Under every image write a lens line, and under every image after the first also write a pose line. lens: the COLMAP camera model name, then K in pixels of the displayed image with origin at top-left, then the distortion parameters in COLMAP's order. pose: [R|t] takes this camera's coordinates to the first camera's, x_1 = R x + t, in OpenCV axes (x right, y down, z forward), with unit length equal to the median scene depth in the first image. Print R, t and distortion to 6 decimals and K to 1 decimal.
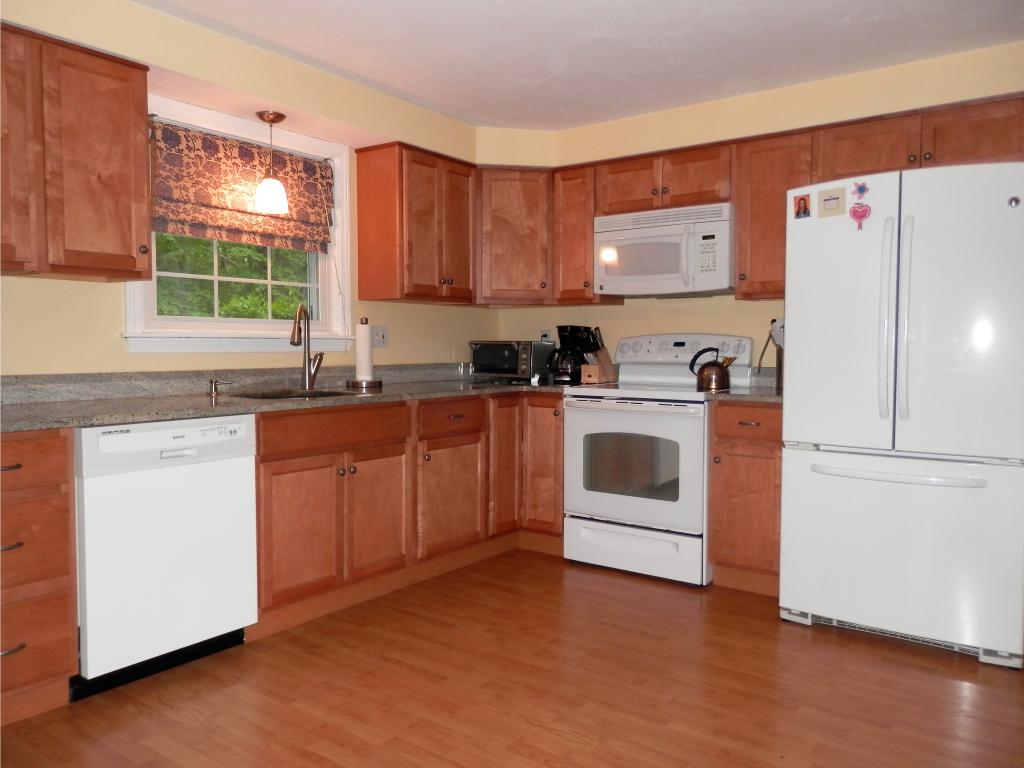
lens RADIAL K [[751.8, 0, 517.1], [0, 751.8, 378.8], [0, 0, 1]] dist [0.004375, 0.005642]
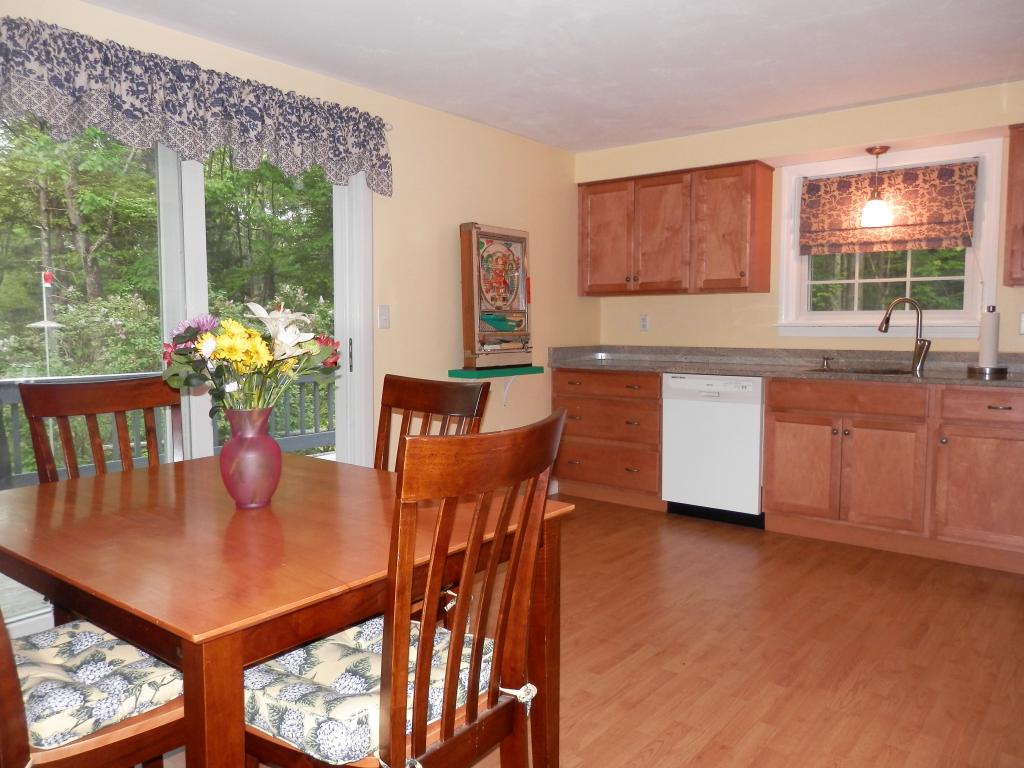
lens RADIAL K [[751.8, 0, 517.1], [0, 751.8, 378.8], [0, 0, 1]] dist [0.004375, 0.005642]
pose [[-0.024181, 0.068525, -0.997356, 0.993962], [-0.048803, 0.996378, 0.069641, -0.026876], [0.998516, 0.050358, -0.020749, 0.459275]]
